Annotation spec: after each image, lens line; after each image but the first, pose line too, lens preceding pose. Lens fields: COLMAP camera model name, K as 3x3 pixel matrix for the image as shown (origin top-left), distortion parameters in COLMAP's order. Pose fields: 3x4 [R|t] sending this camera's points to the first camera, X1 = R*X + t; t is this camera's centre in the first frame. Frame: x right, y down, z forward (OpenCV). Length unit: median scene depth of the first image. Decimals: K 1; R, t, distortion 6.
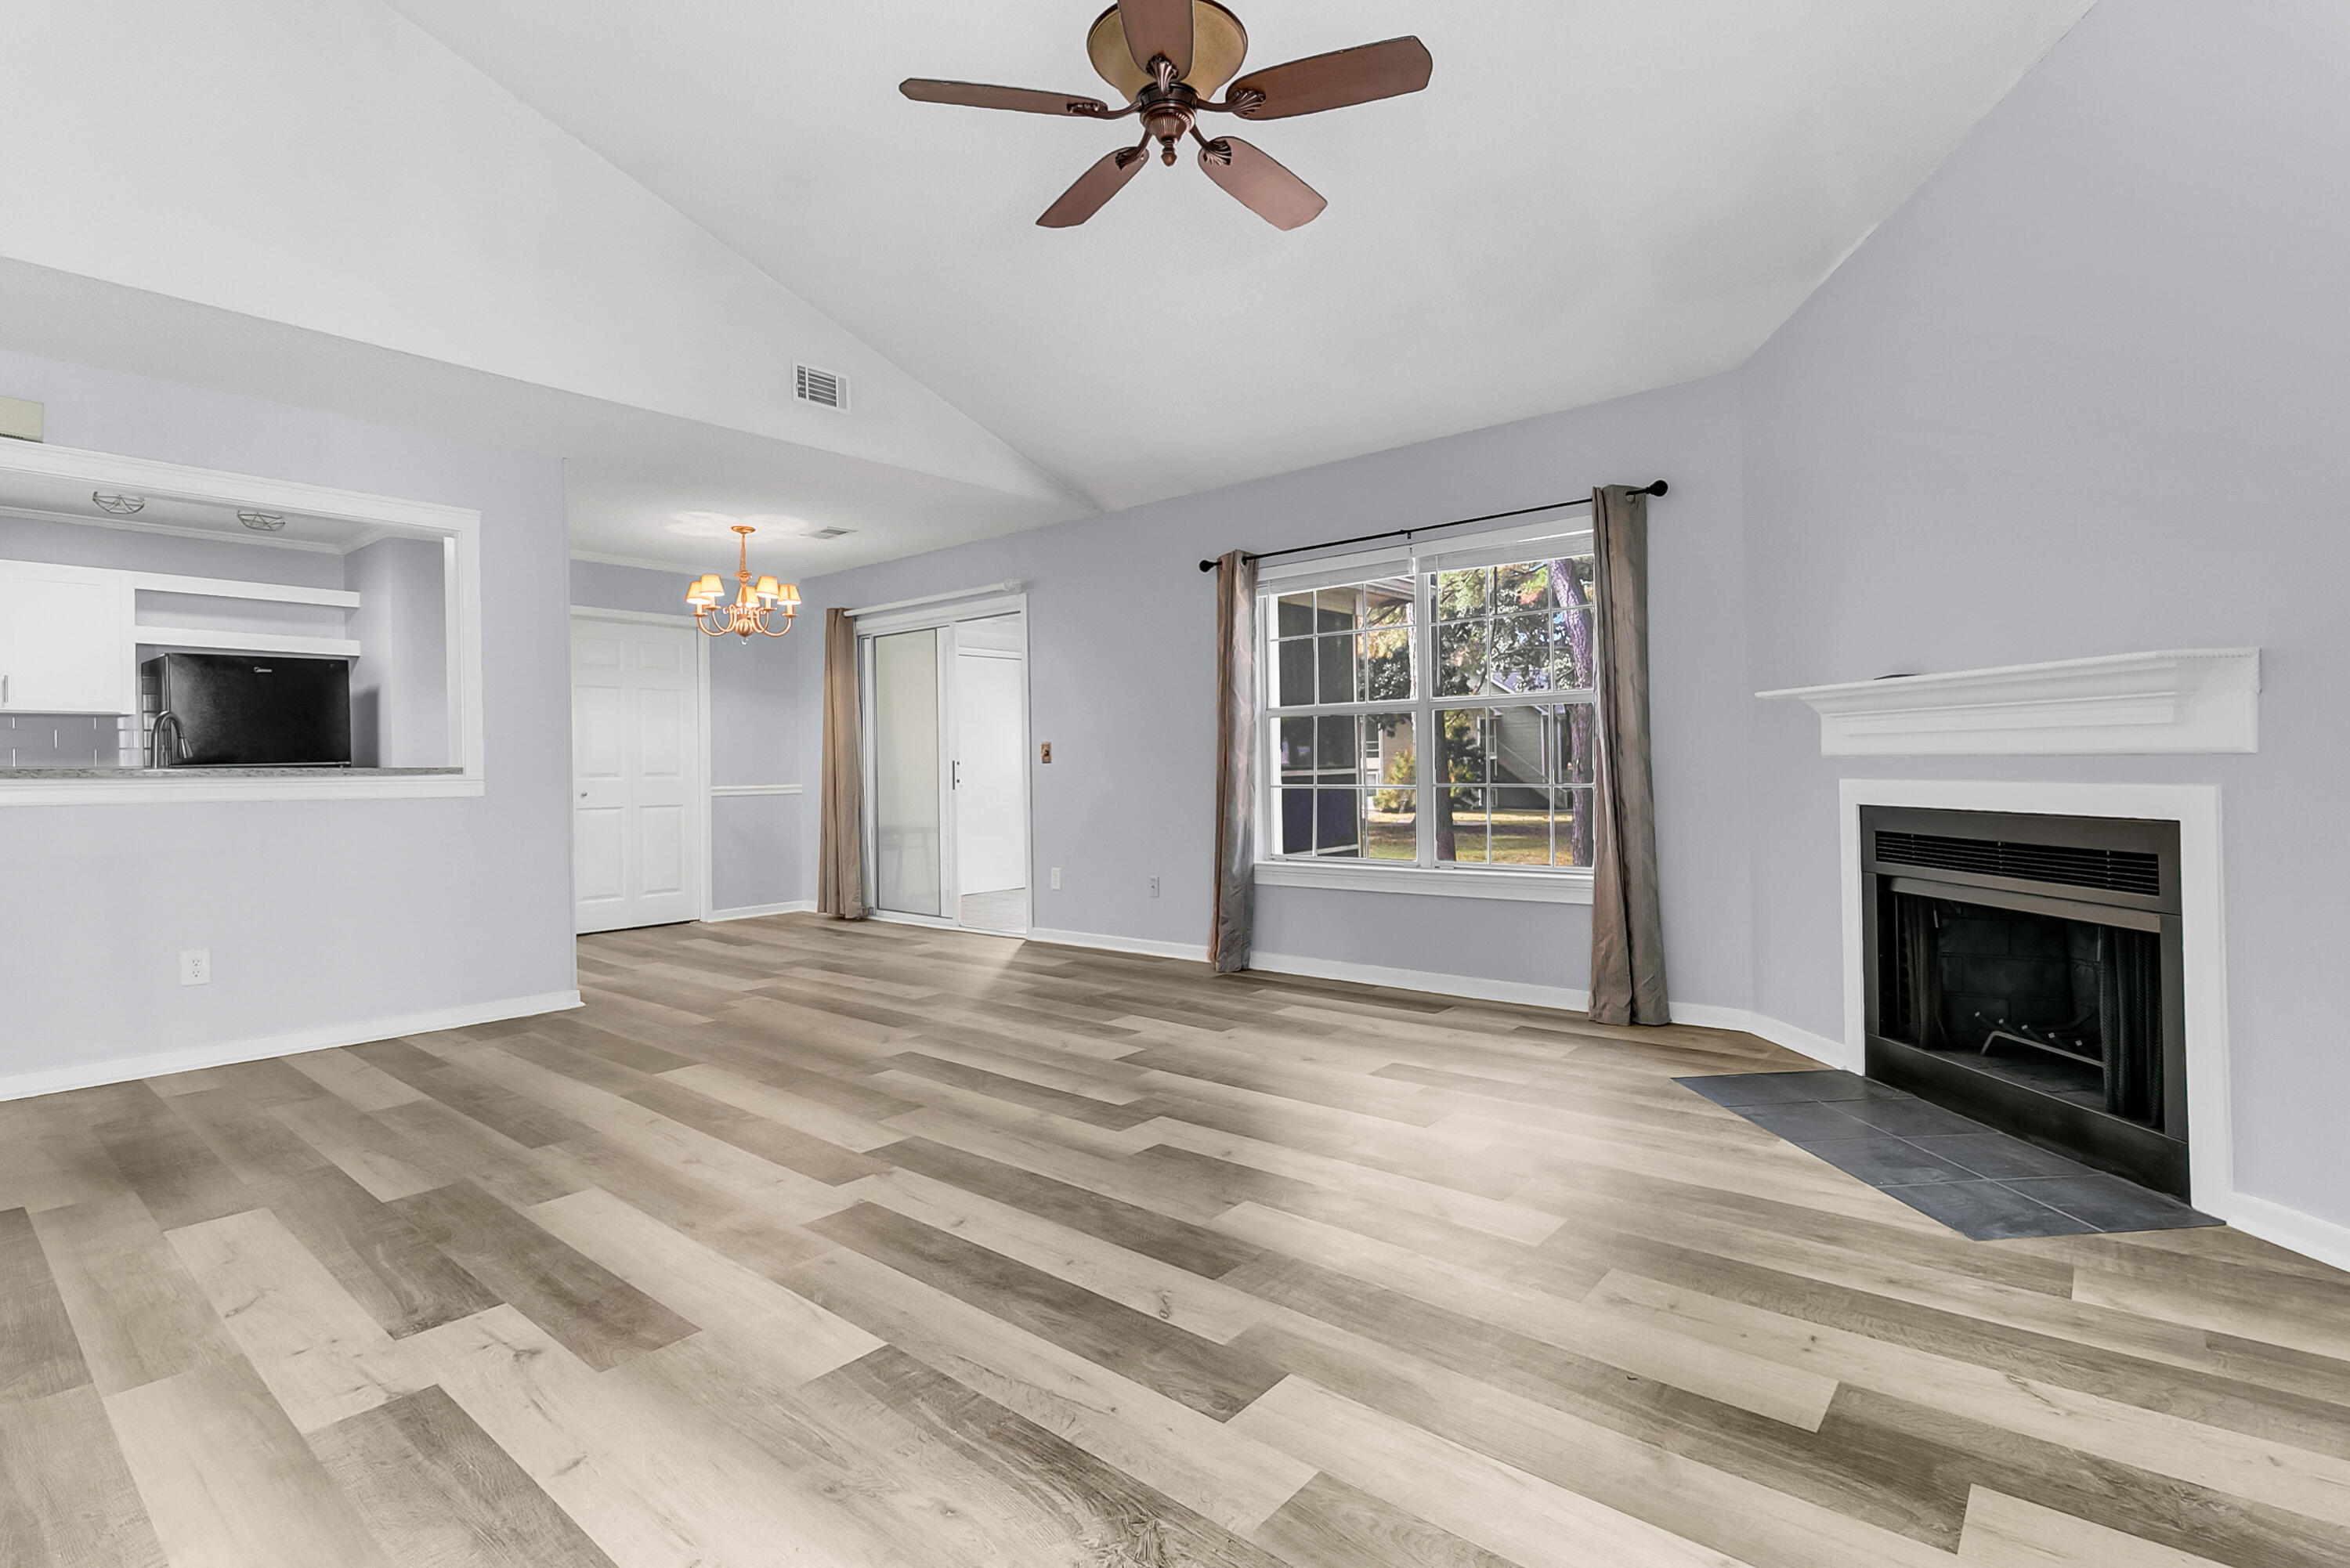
lens RADIAL K [[1107.5, 0, 1188.5], [0, 1107.5, 757.5], [0, 0, 1]] dist [0.001637, -0.000361]
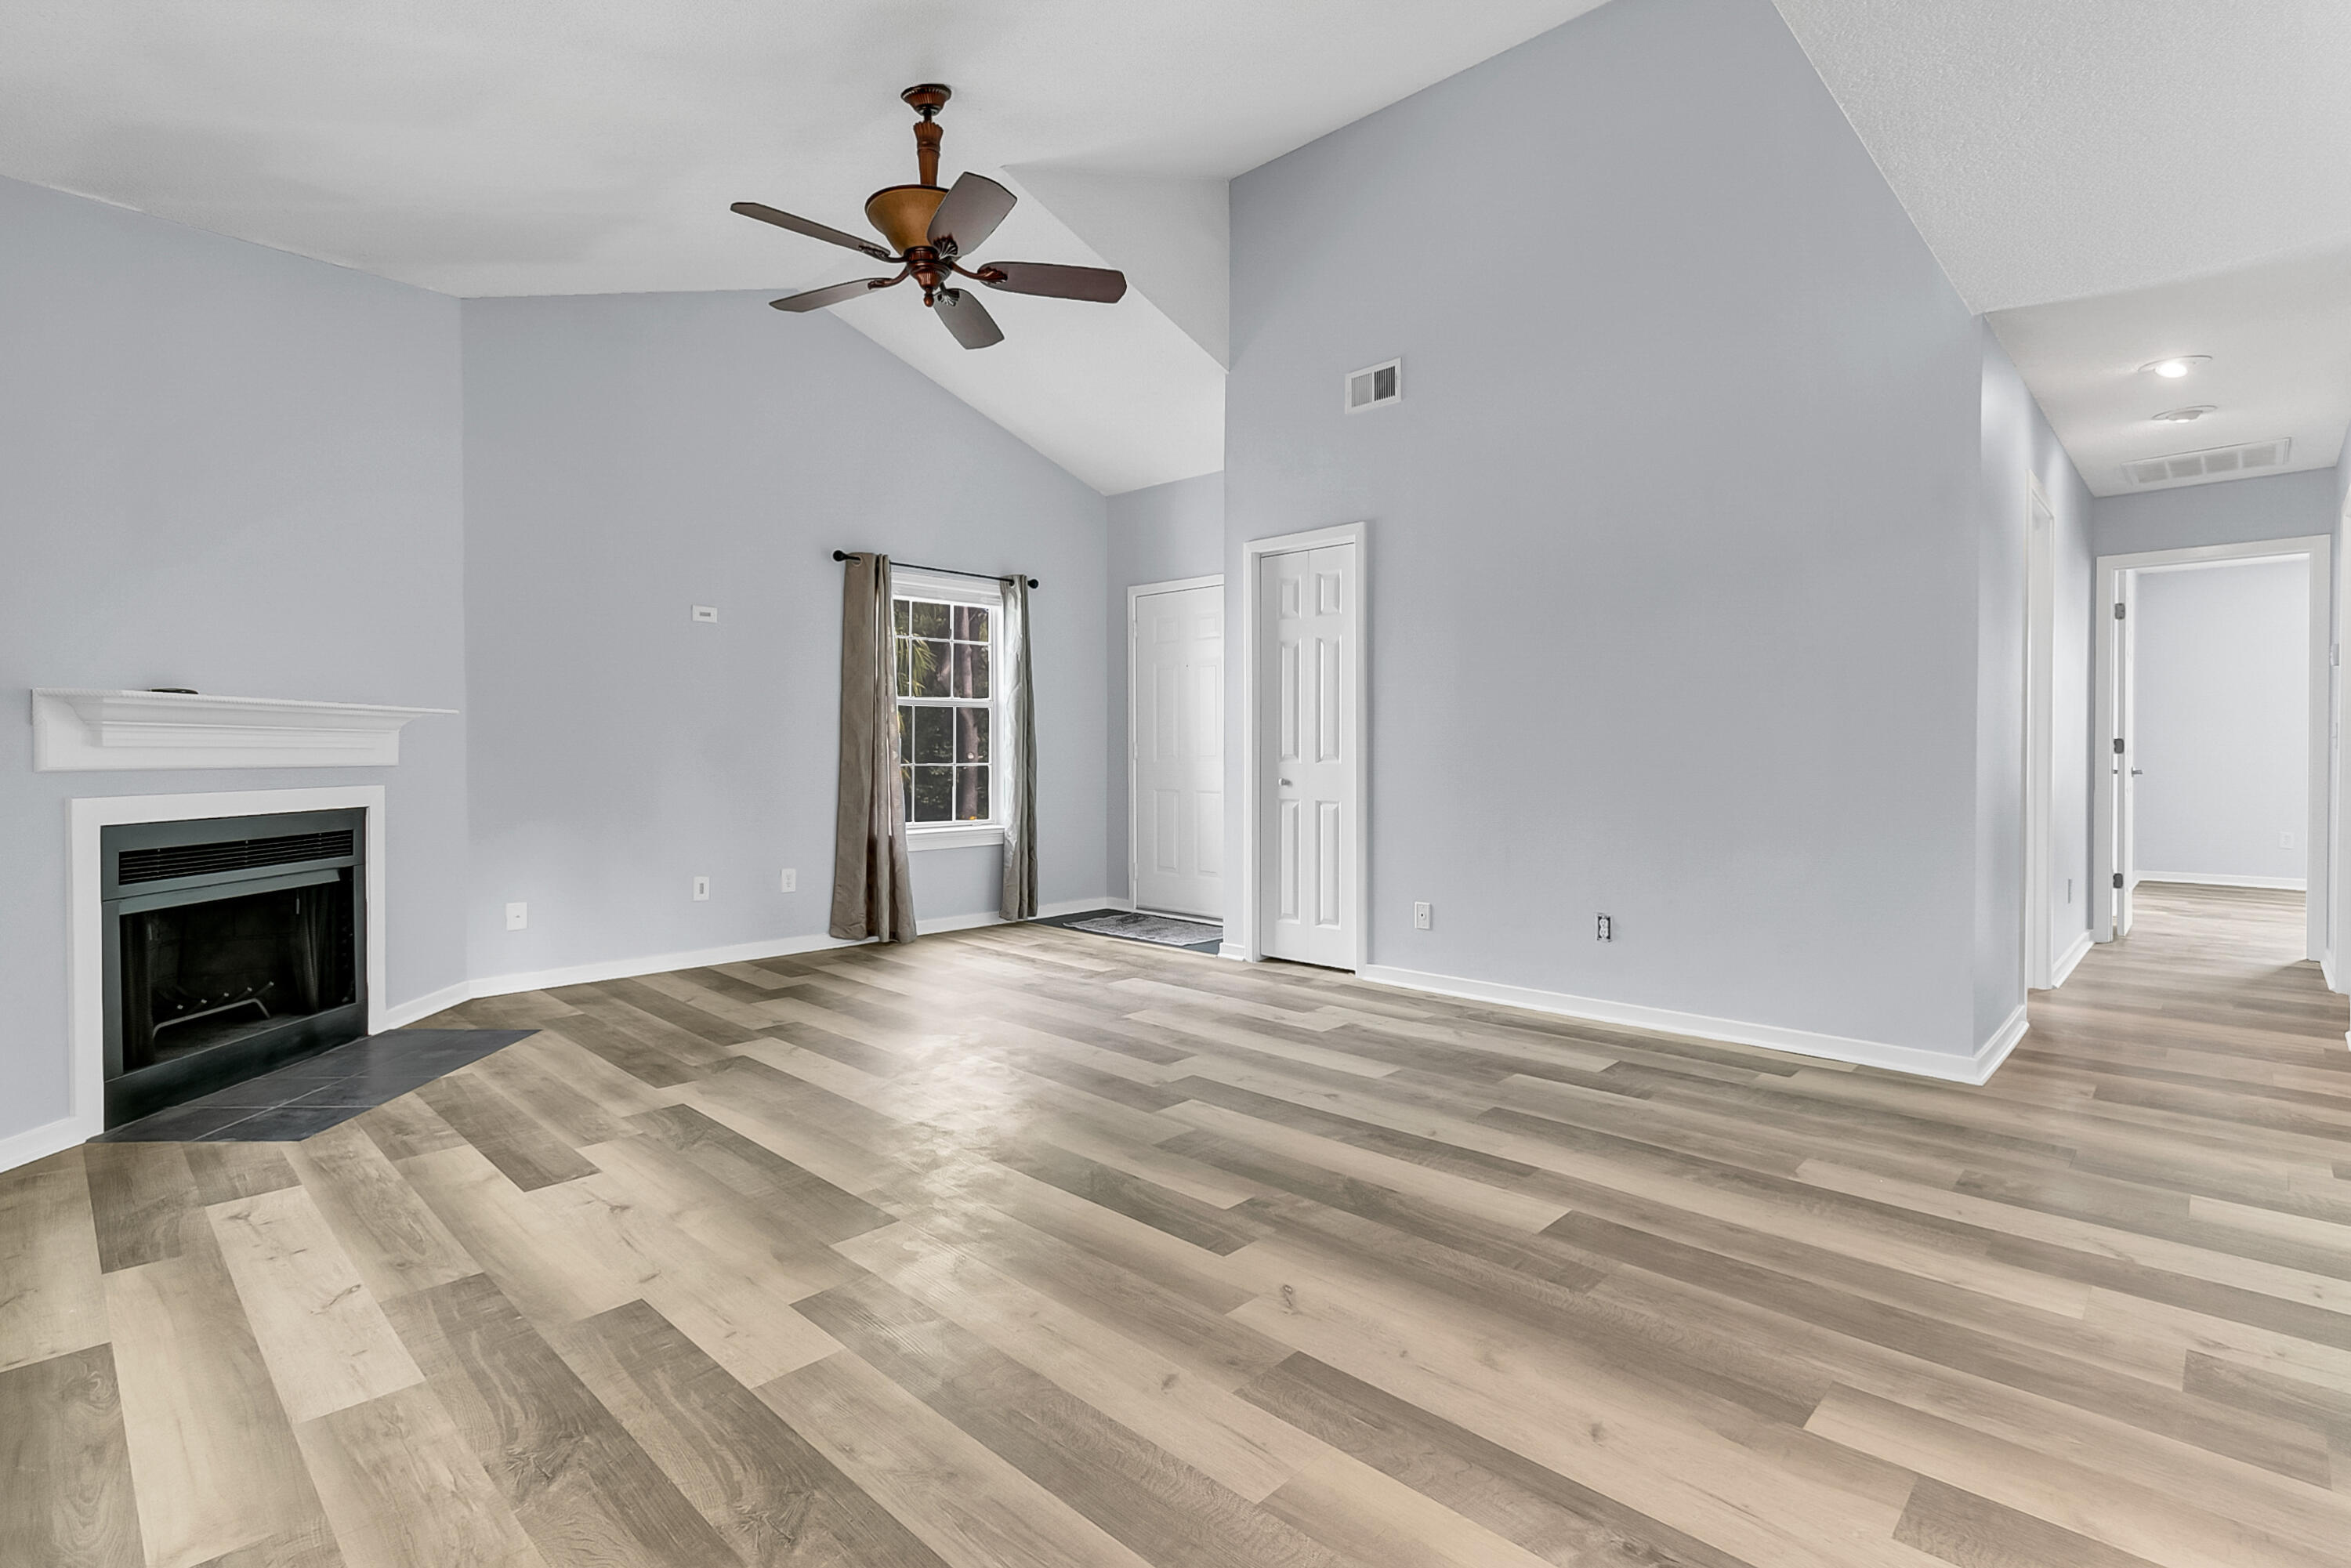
lens RADIAL K [[1108.1, 0, 1189.0], [0, 1108.1, 757.4], [0, 0, 1]] dist [0.001637, -0.000361]
pose [[-0.997822, 0.017414, 0.063626, -0.356552], [0.017324, 0.999848, -0.001969, 0.005474], [-0.063651, -0.000863, -0.997972, 2.051483]]
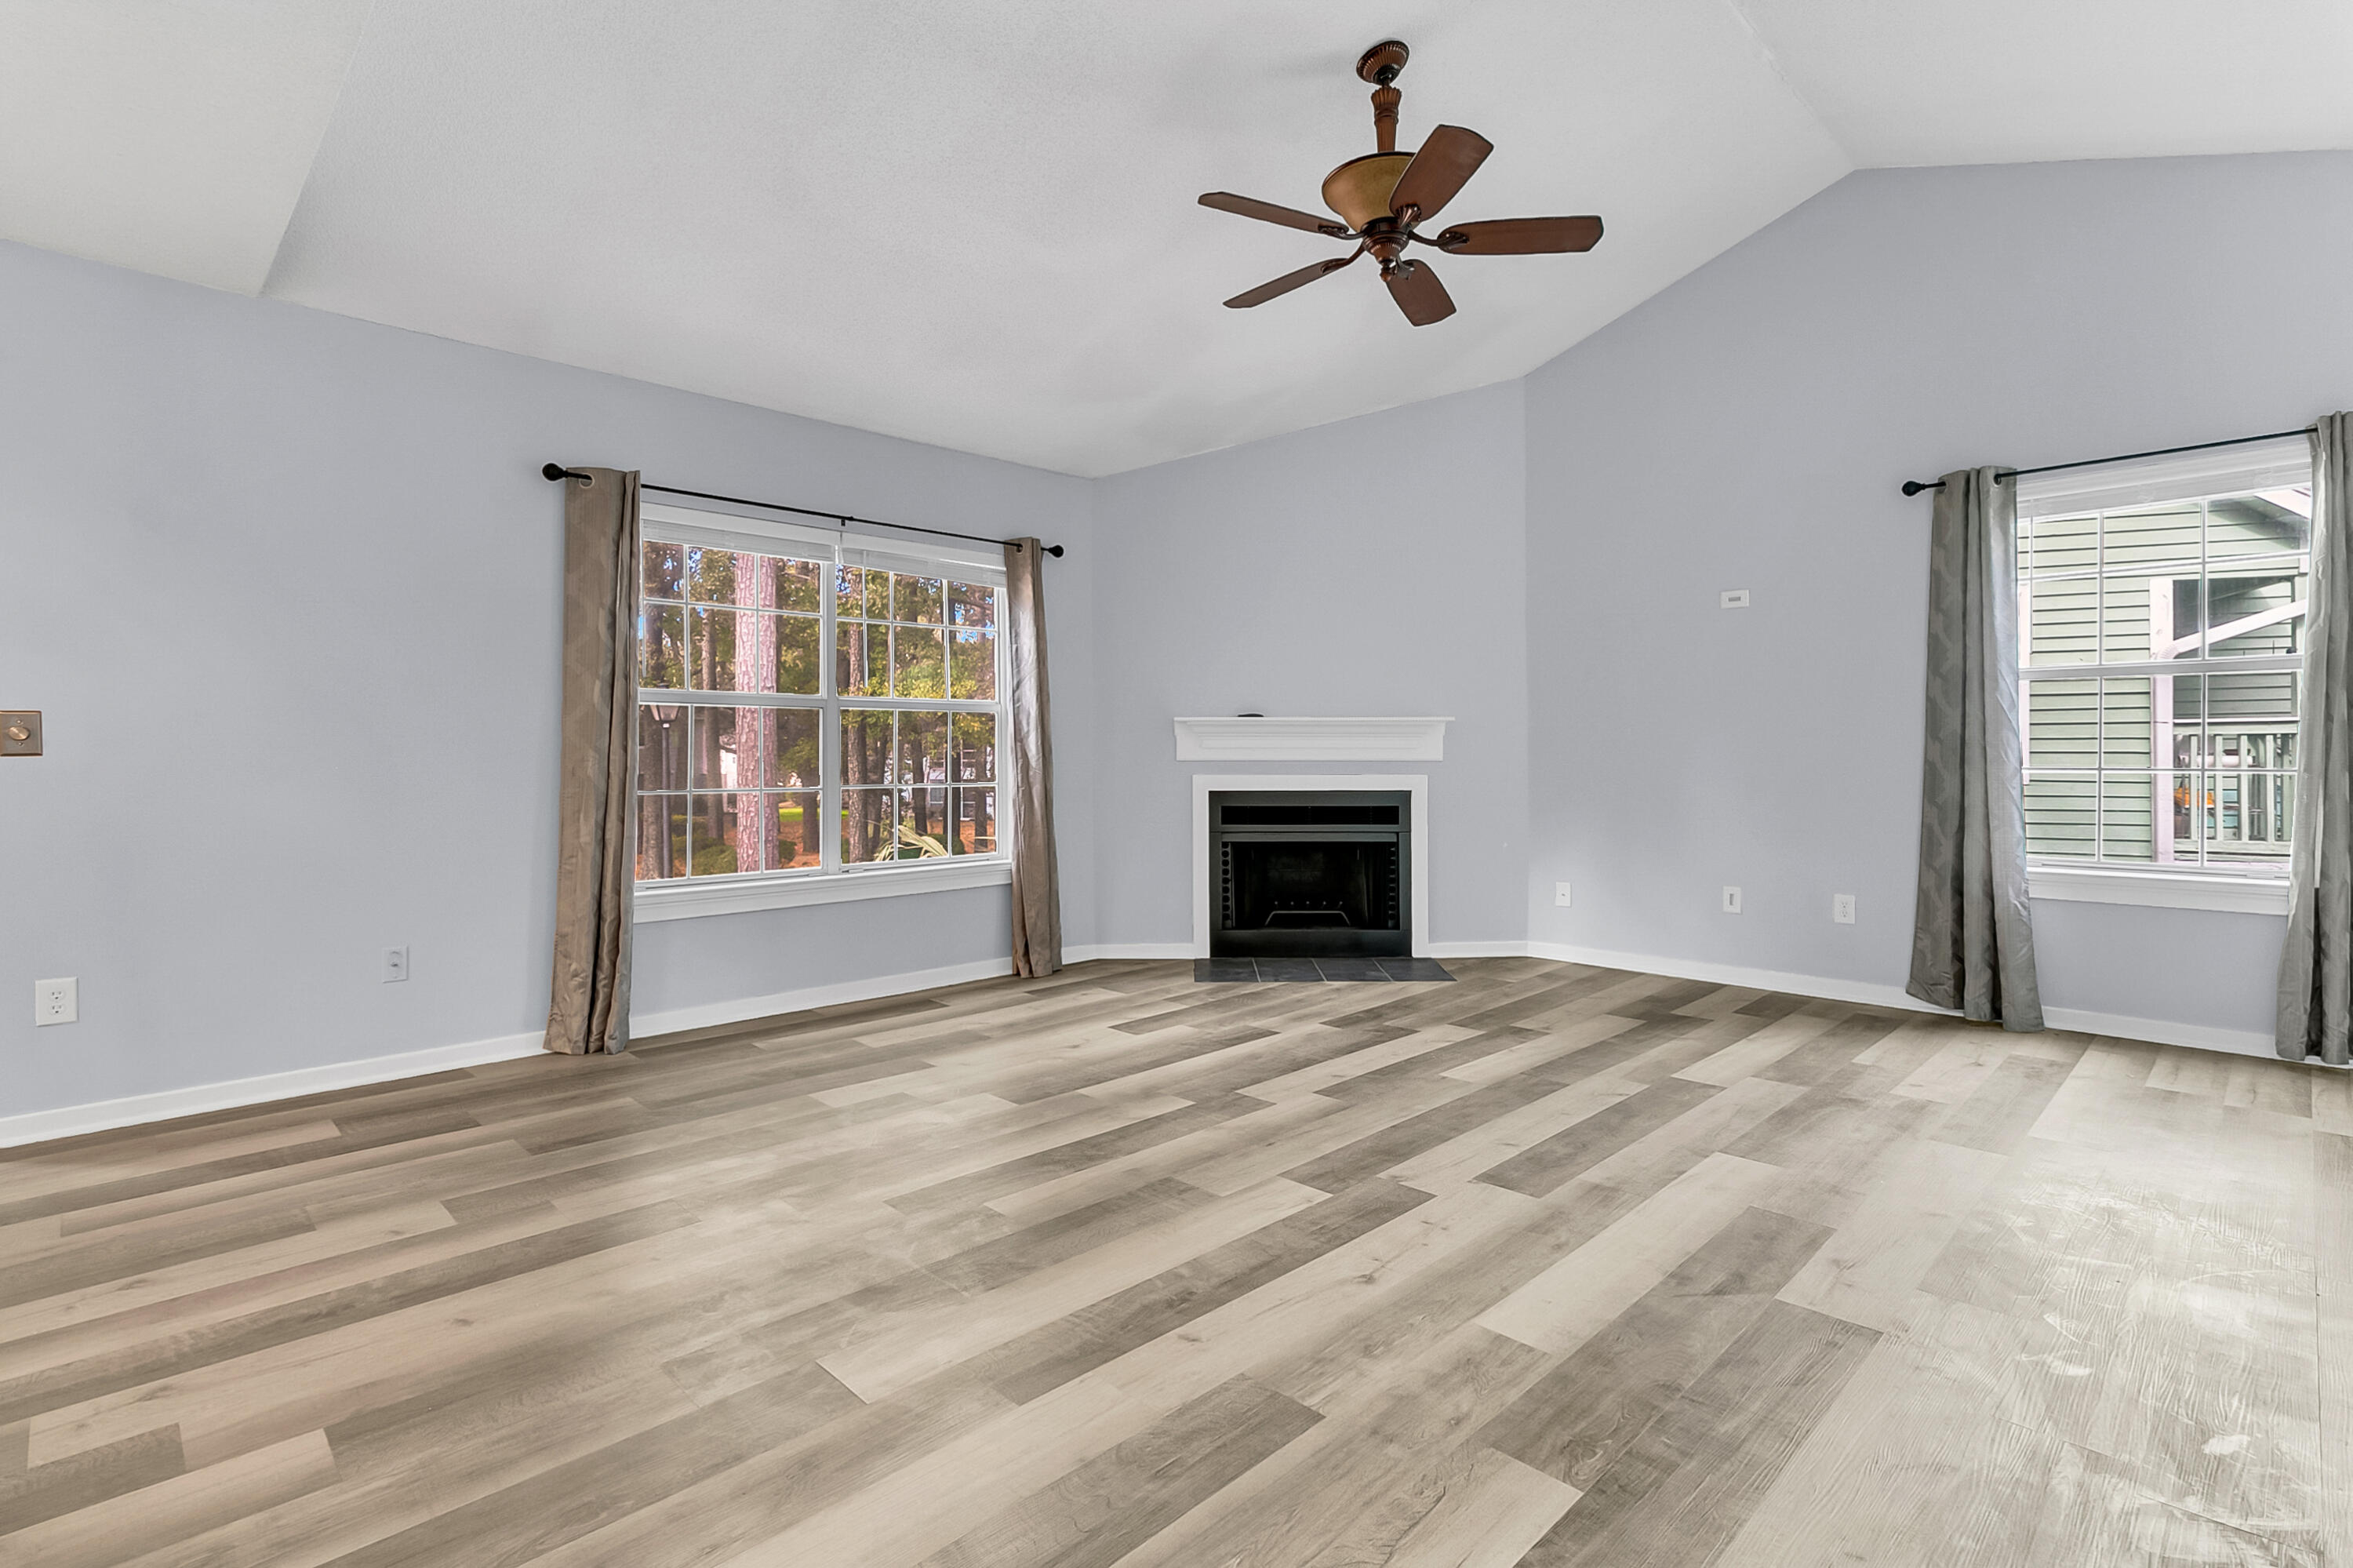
lens RADIAL K [[1109.1, 0, 1190.0], [0, 1109.1, 757.4], [0, 0, 1]] dist [0.001637, -0.000361]
pose [[0.088726, 0.015484, 0.995936, -1.144212], [-0.007117, 0.999863, -0.014911, 0.019934], [-0.996031, -0.005765, 0.088824, 0.992018]]
